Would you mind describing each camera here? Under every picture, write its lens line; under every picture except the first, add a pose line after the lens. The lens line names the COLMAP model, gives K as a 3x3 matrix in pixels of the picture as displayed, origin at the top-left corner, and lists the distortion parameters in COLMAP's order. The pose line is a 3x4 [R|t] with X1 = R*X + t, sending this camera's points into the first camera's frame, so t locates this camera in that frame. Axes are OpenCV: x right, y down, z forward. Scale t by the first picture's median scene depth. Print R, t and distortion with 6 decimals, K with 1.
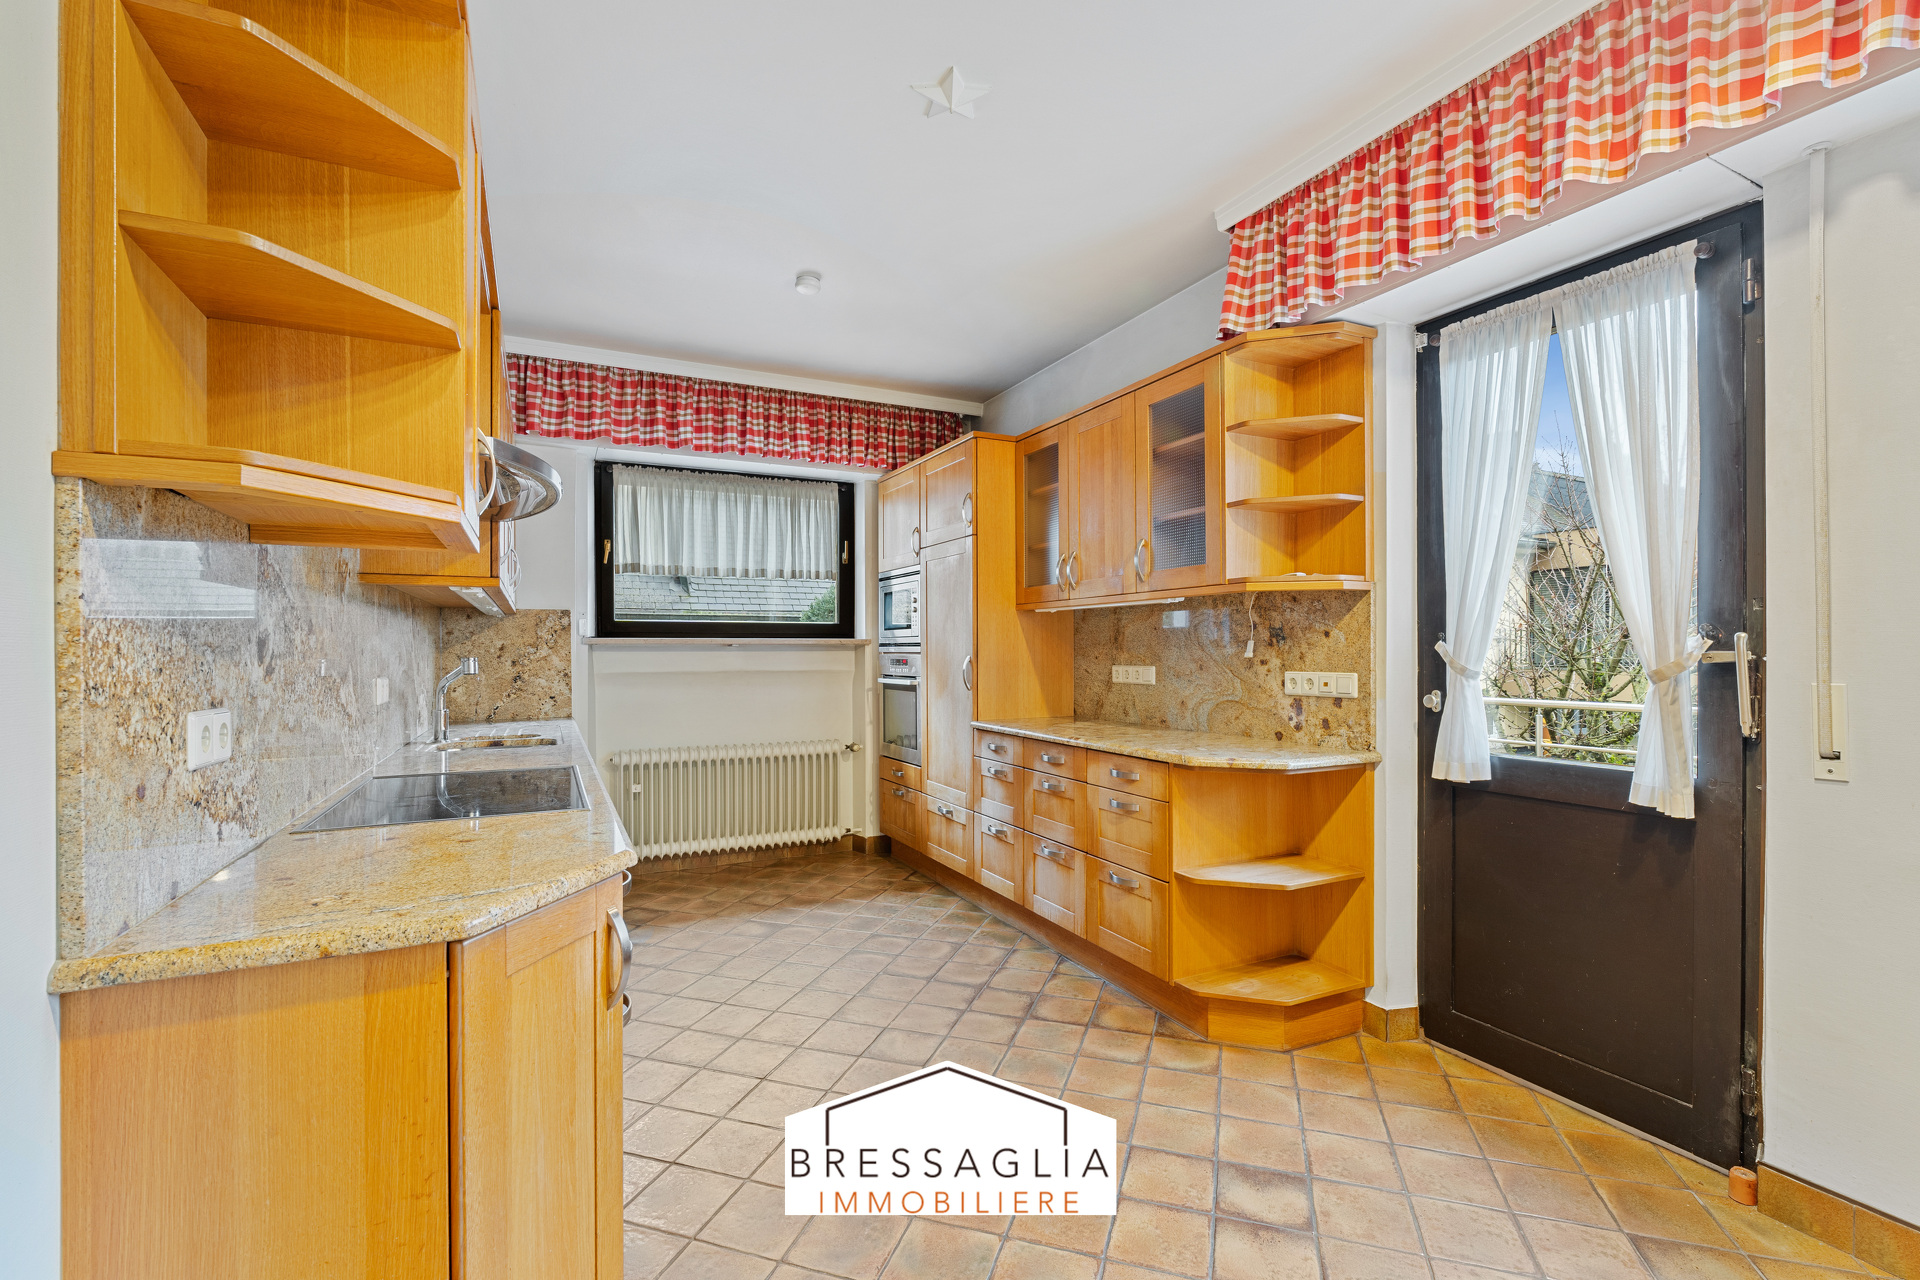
lens RADIAL K [[851.5, 0, 961.9], [0, 851.5, 644.5], [0, 0, 1]] dist [0.000503, 0.000072]
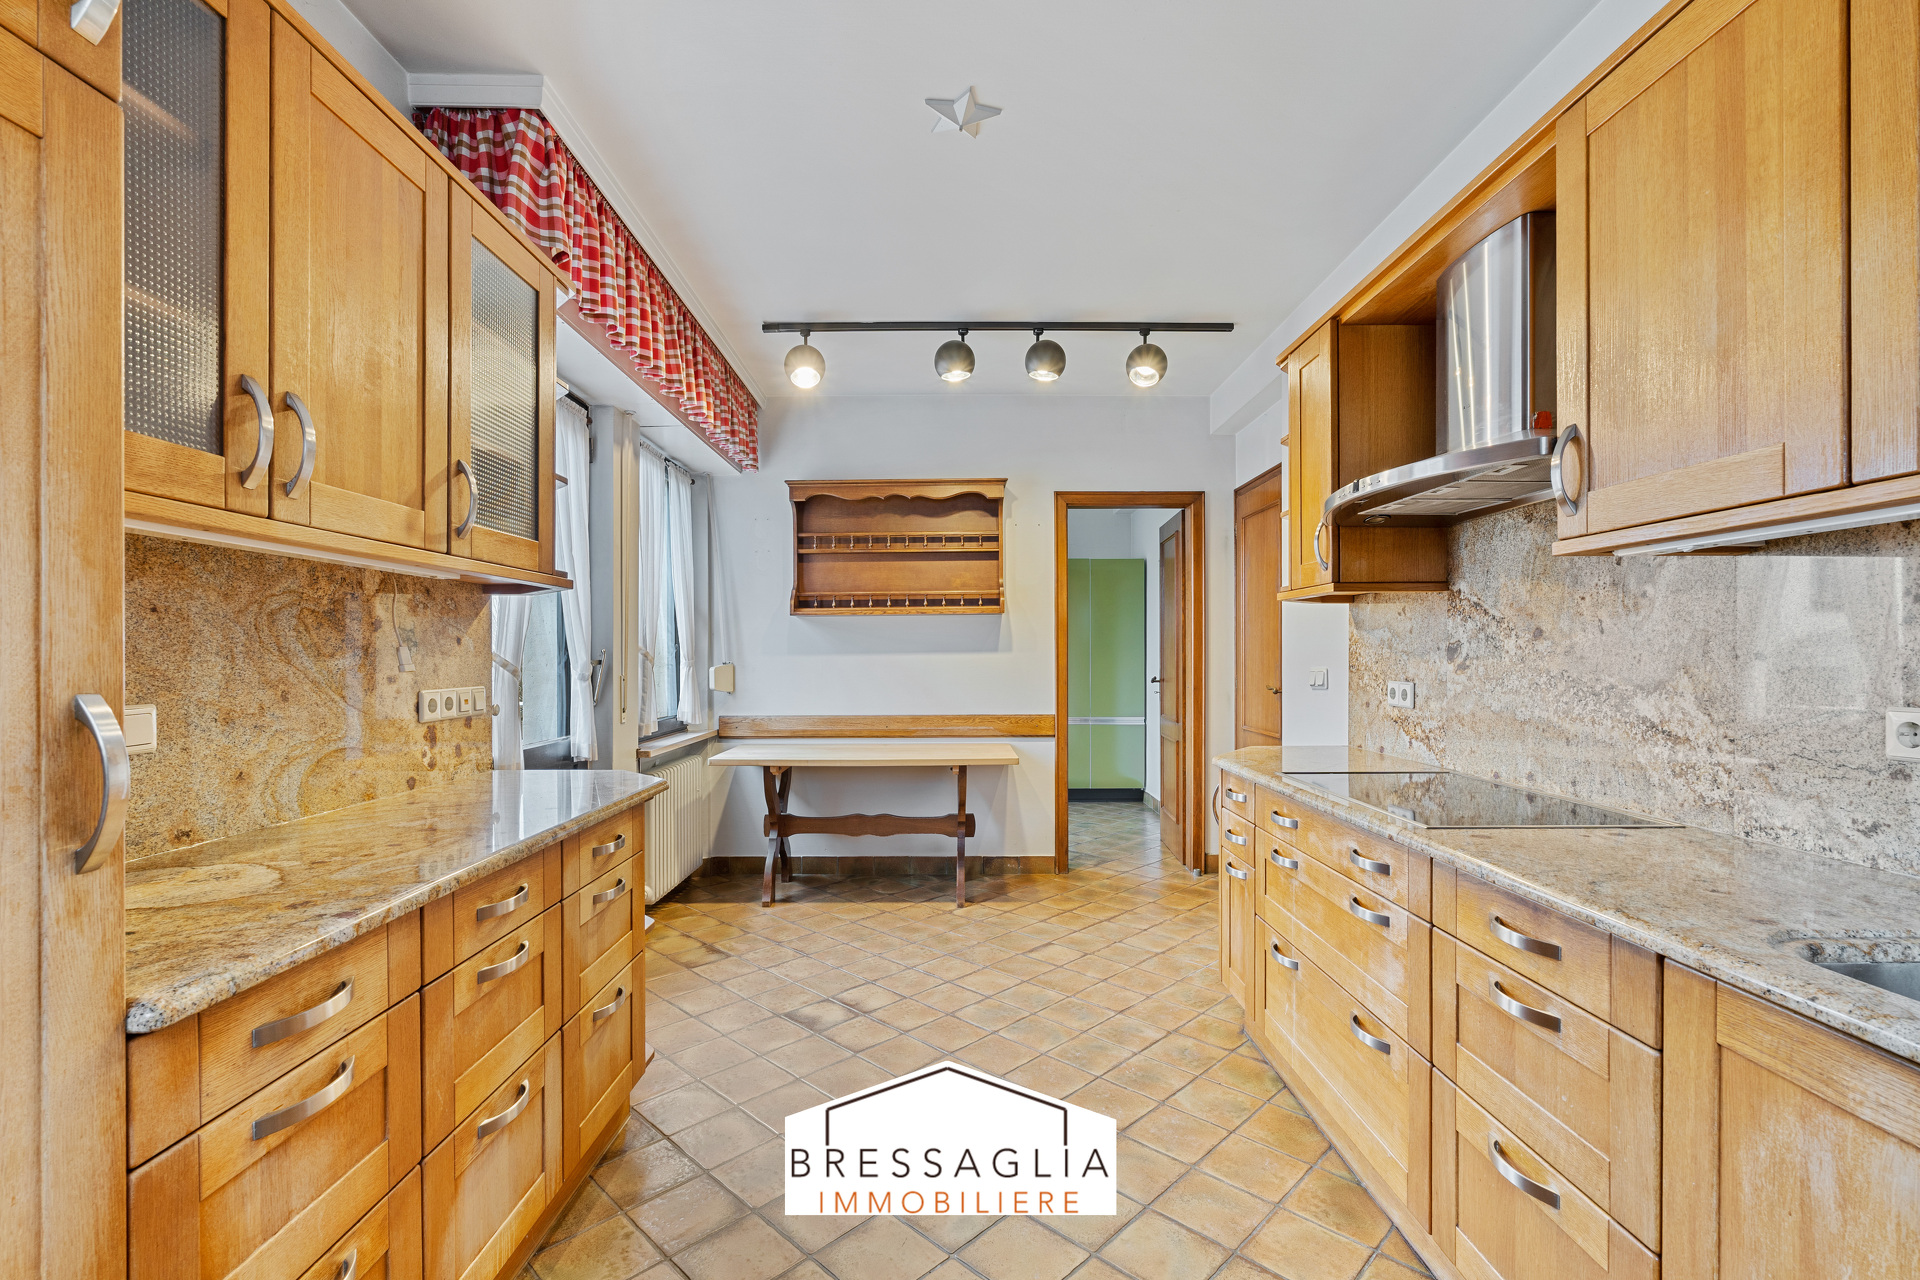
lens RADIAL K [[851.5, 0, 961.1], [0, 851.5, 652.6], [0, 0, 1]] dist [0.000503, 0.000072]
pose [[-0.900457, 0.006660, 0.434893, -0.352755], [0.003427, 0.999960, -0.008218, 0.007125], [-0.434931, -0.005909, -0.900445, 1.485095]]
